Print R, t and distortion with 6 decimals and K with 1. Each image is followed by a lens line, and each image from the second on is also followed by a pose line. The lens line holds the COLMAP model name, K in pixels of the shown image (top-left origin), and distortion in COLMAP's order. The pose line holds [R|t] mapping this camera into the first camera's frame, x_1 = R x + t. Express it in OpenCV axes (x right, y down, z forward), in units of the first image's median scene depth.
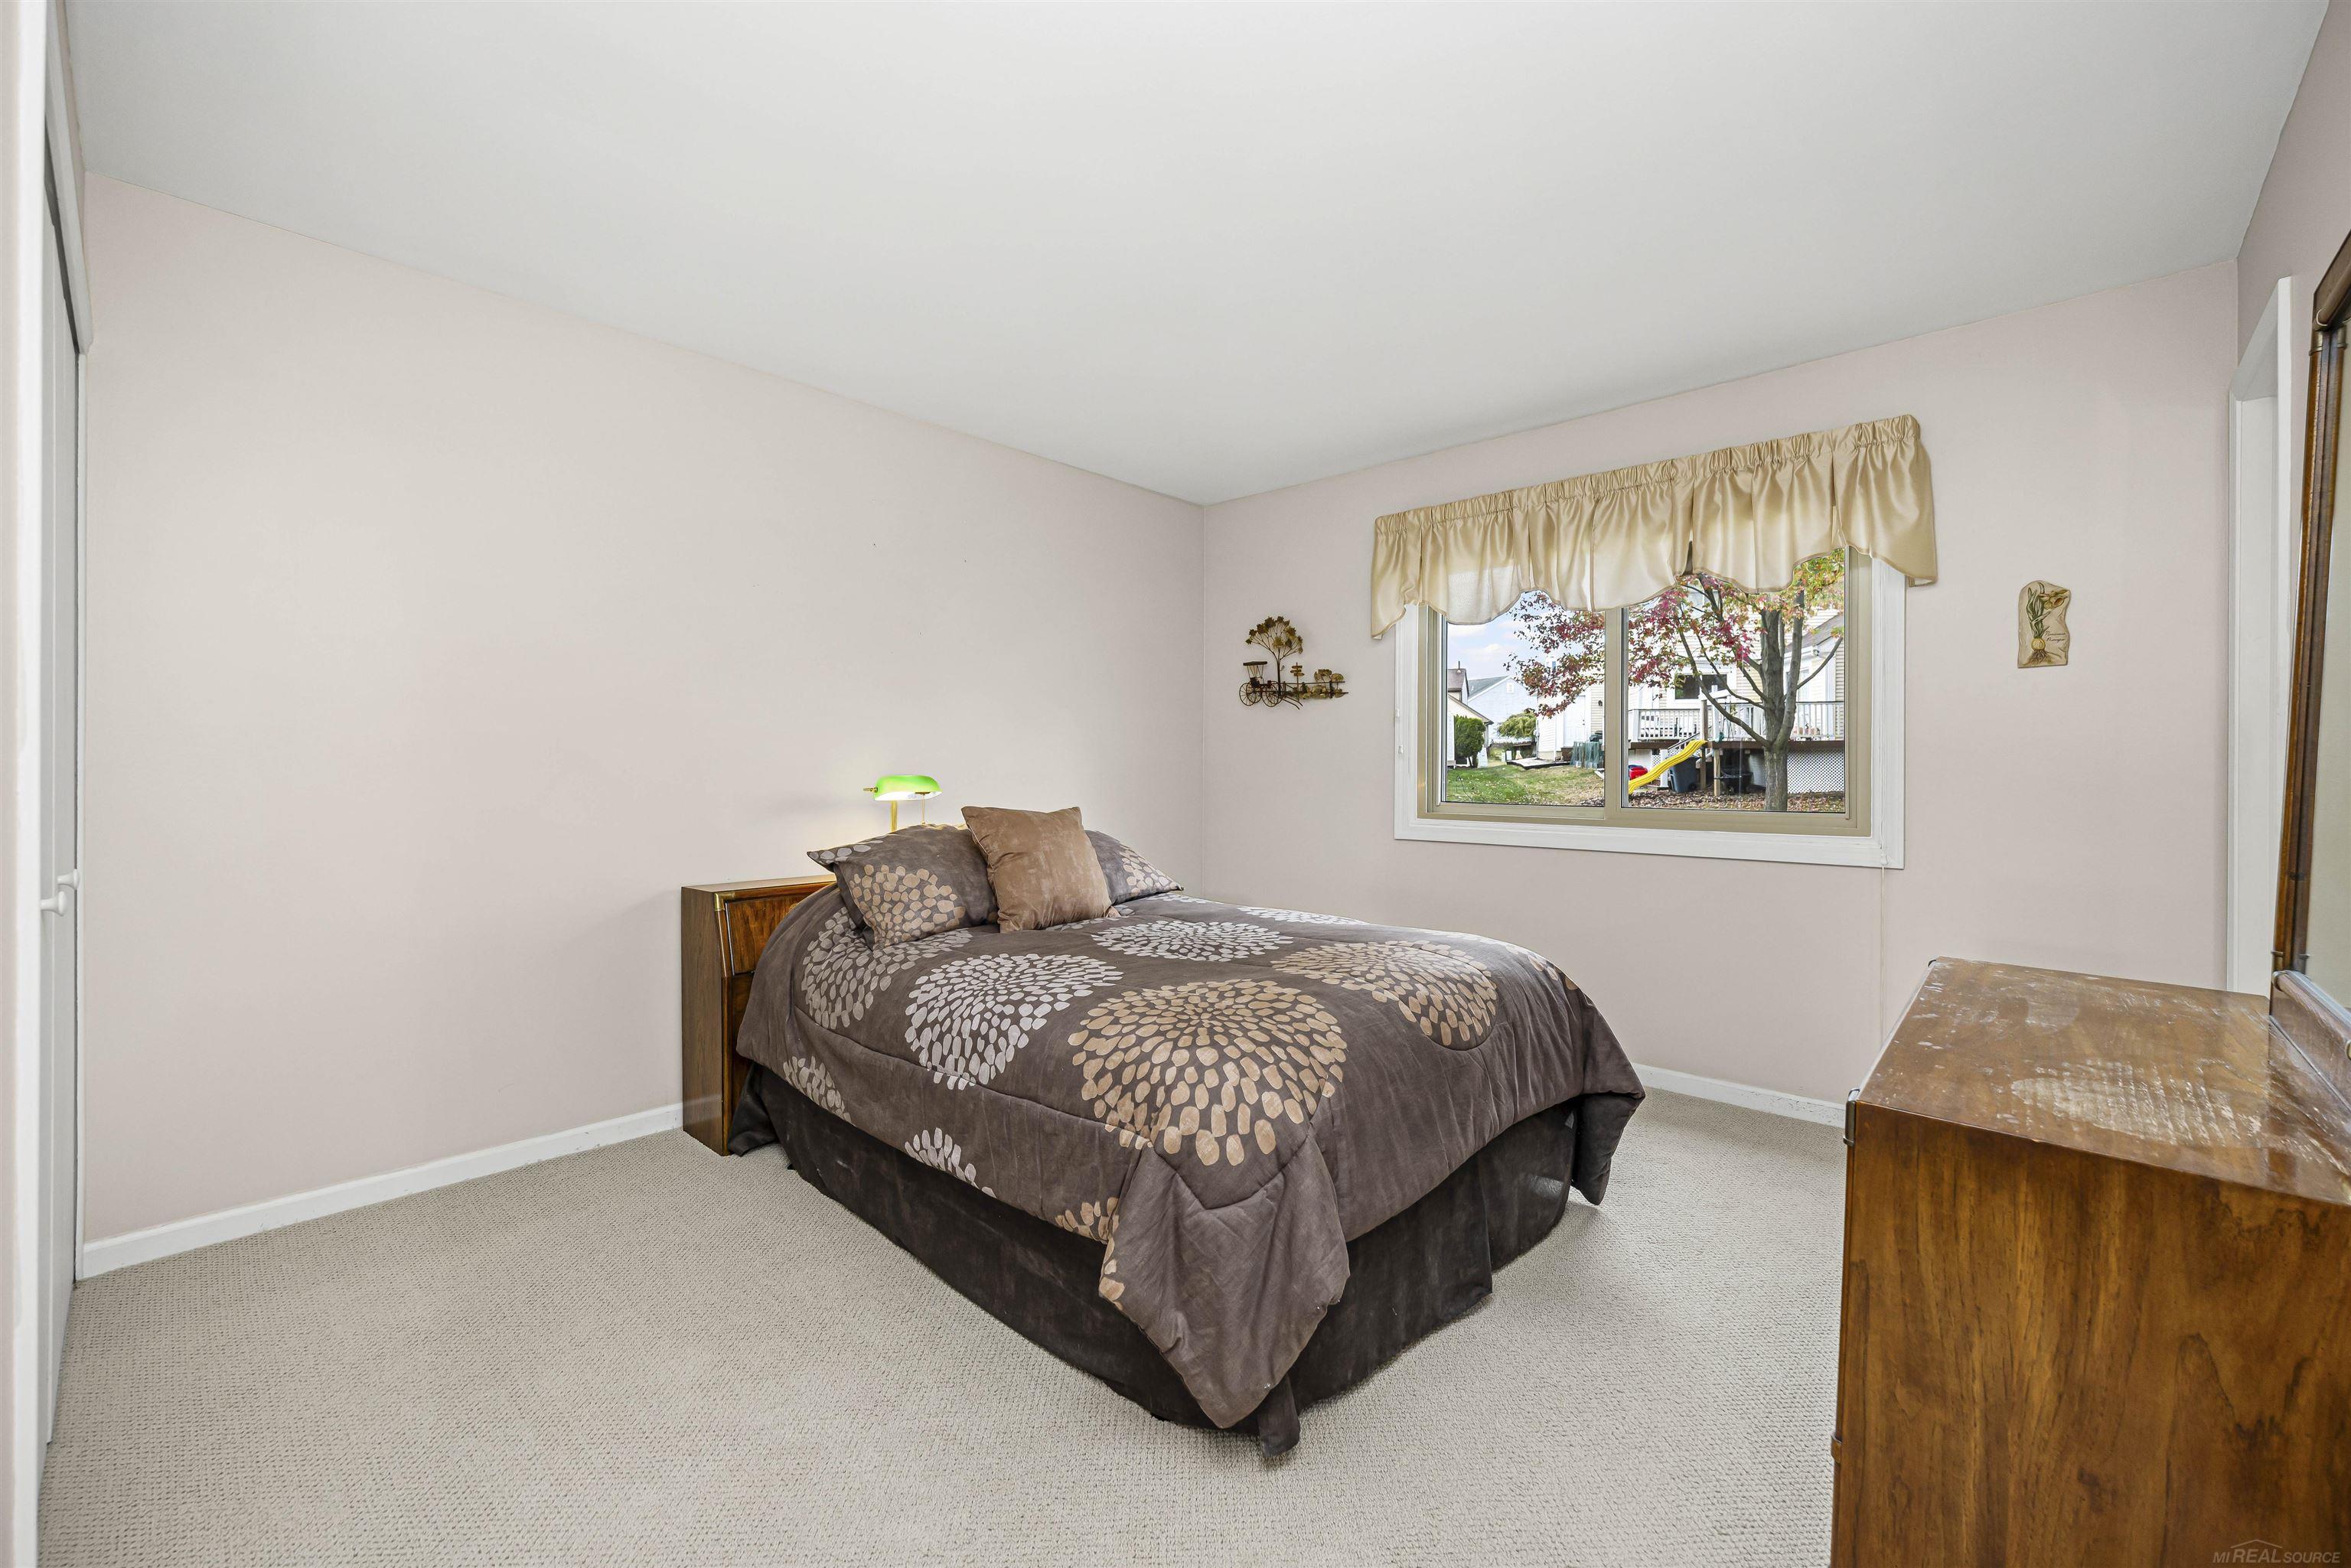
lens RADIAL K [[979.5, 0, 1182.9], [0, 979.5, 772.6], [0, 0, 1]] dist [-0.010702, -0.000017]
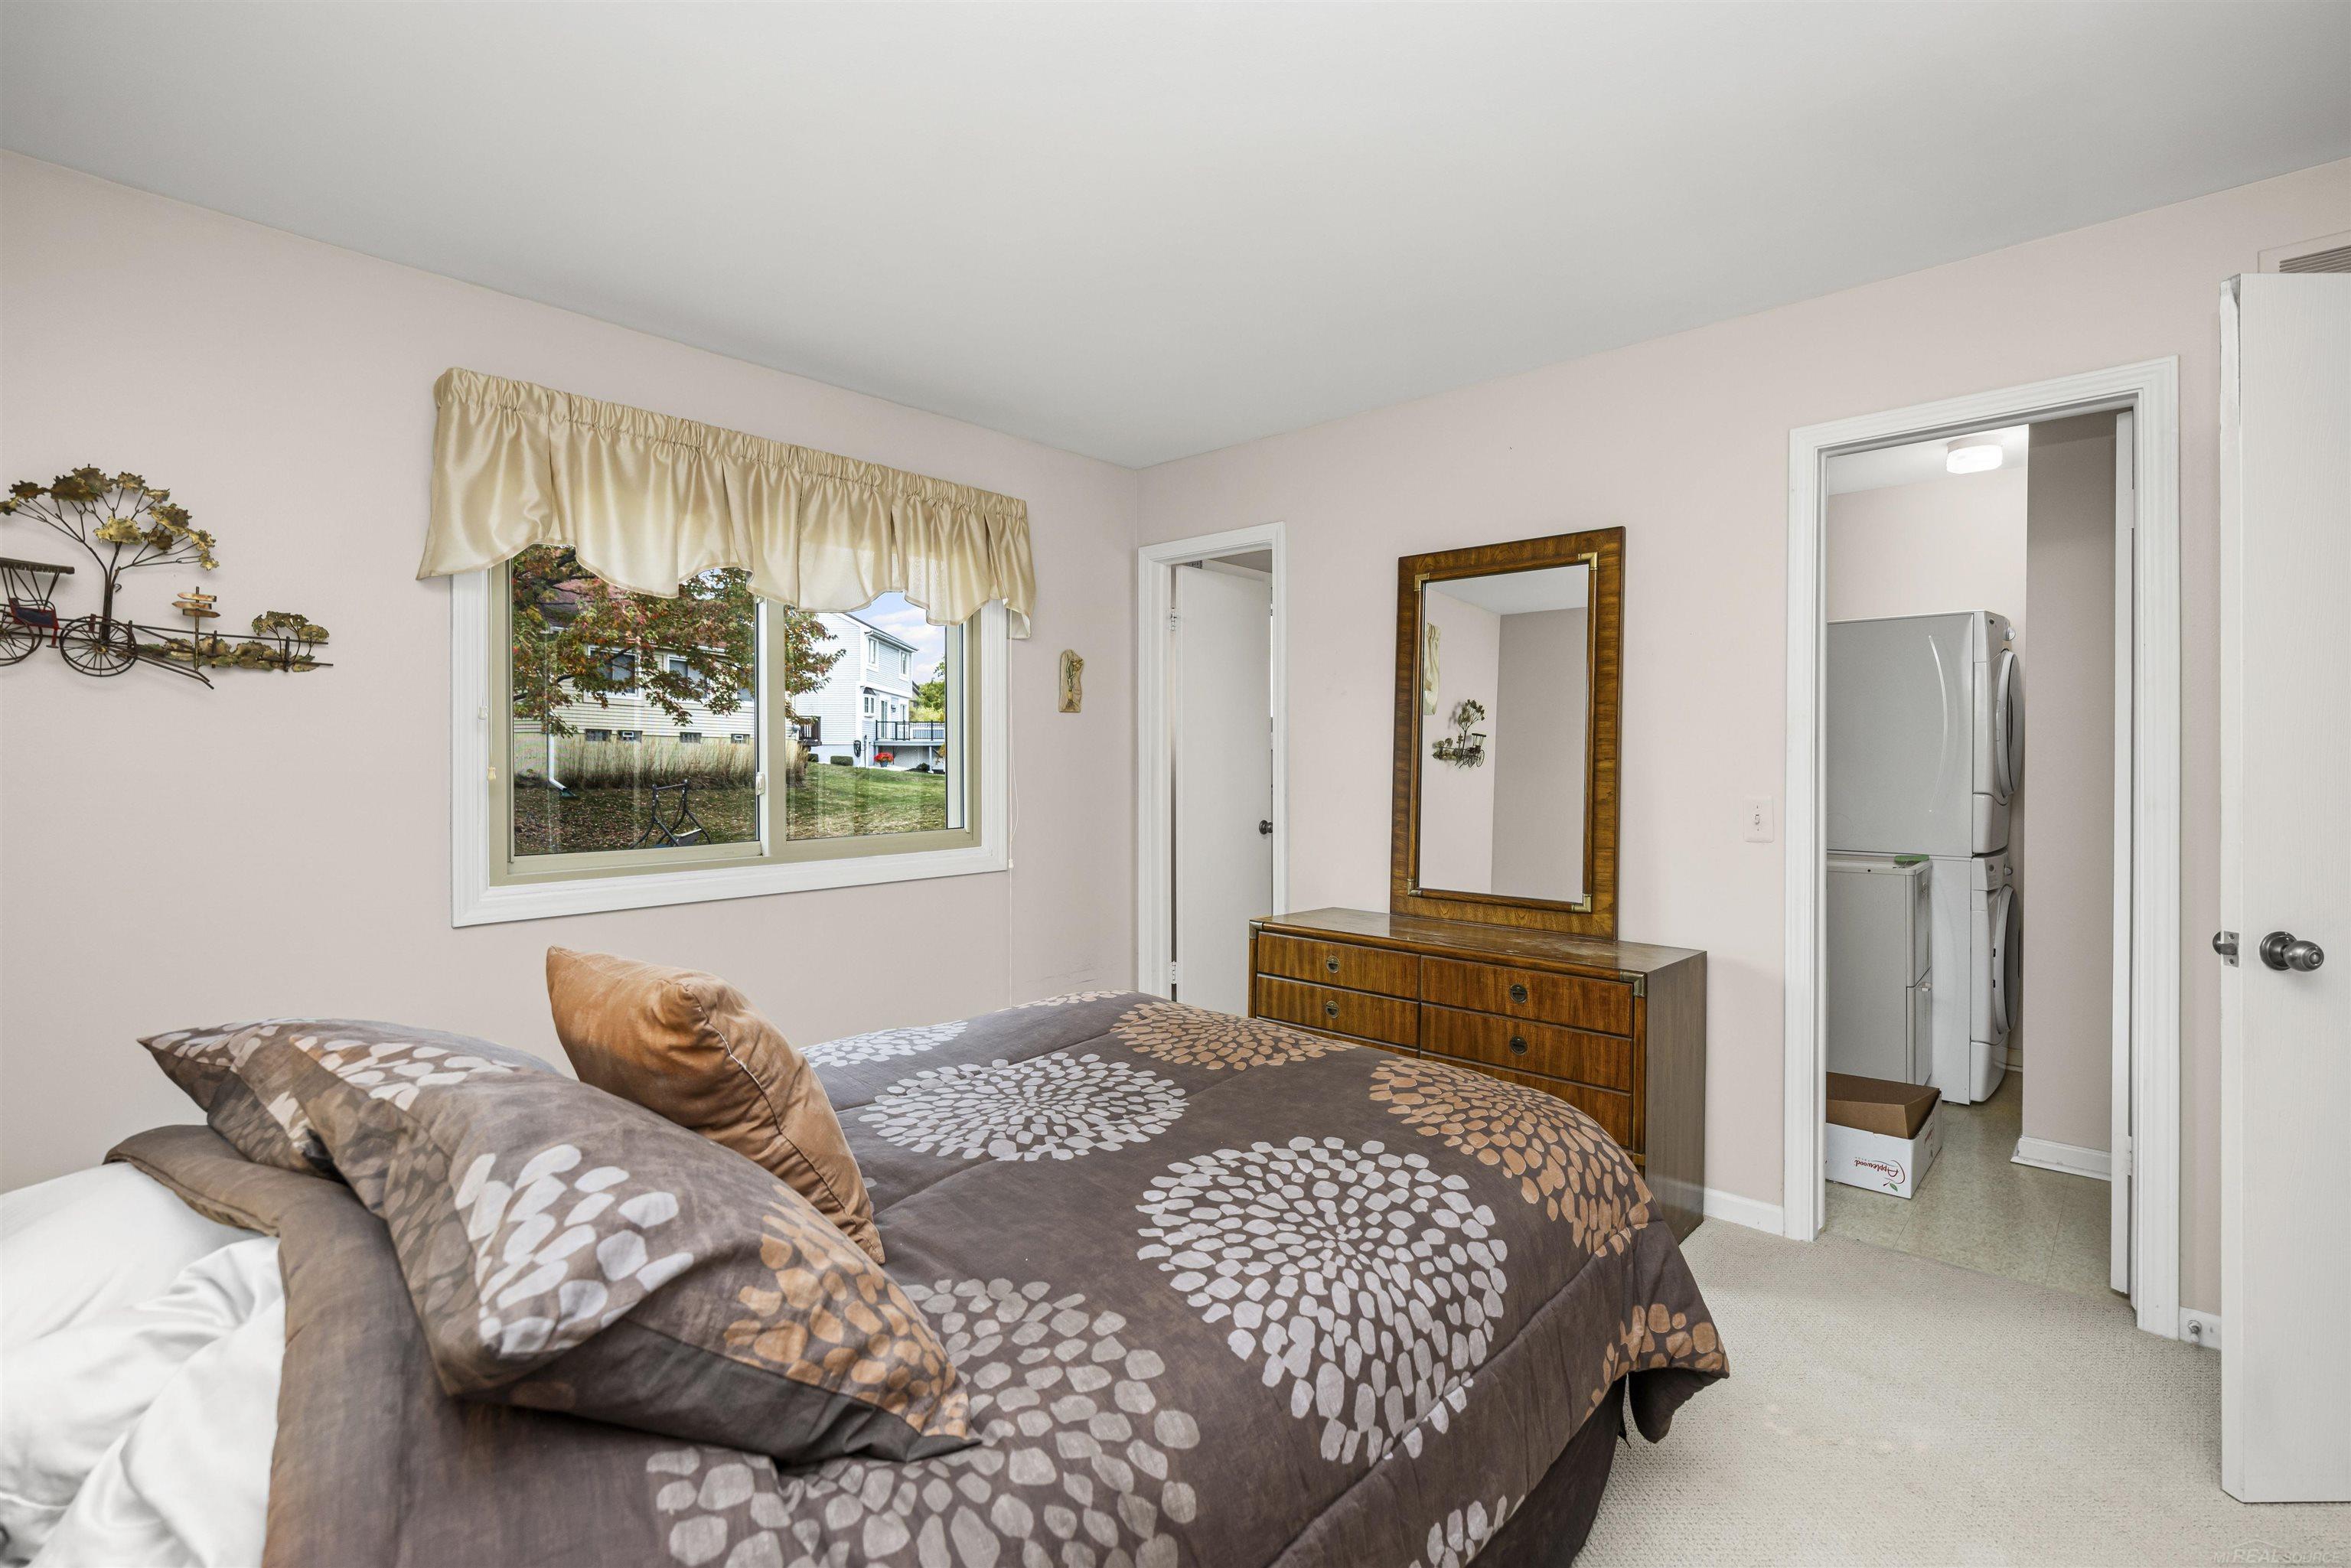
lens RADIAL K [[1053.6, 0, 1165.8], [0, 1053.6, 776.8], [0, 0, 1]] dist [0.002026, 0.000060]
pose [[0.001519, -0.020473, 0.999789, -0.751900], [0.007557, 0.999762, 0.020461, -0.057107], [-0.999970, 0.007525, 0.001673, 1.045349]]
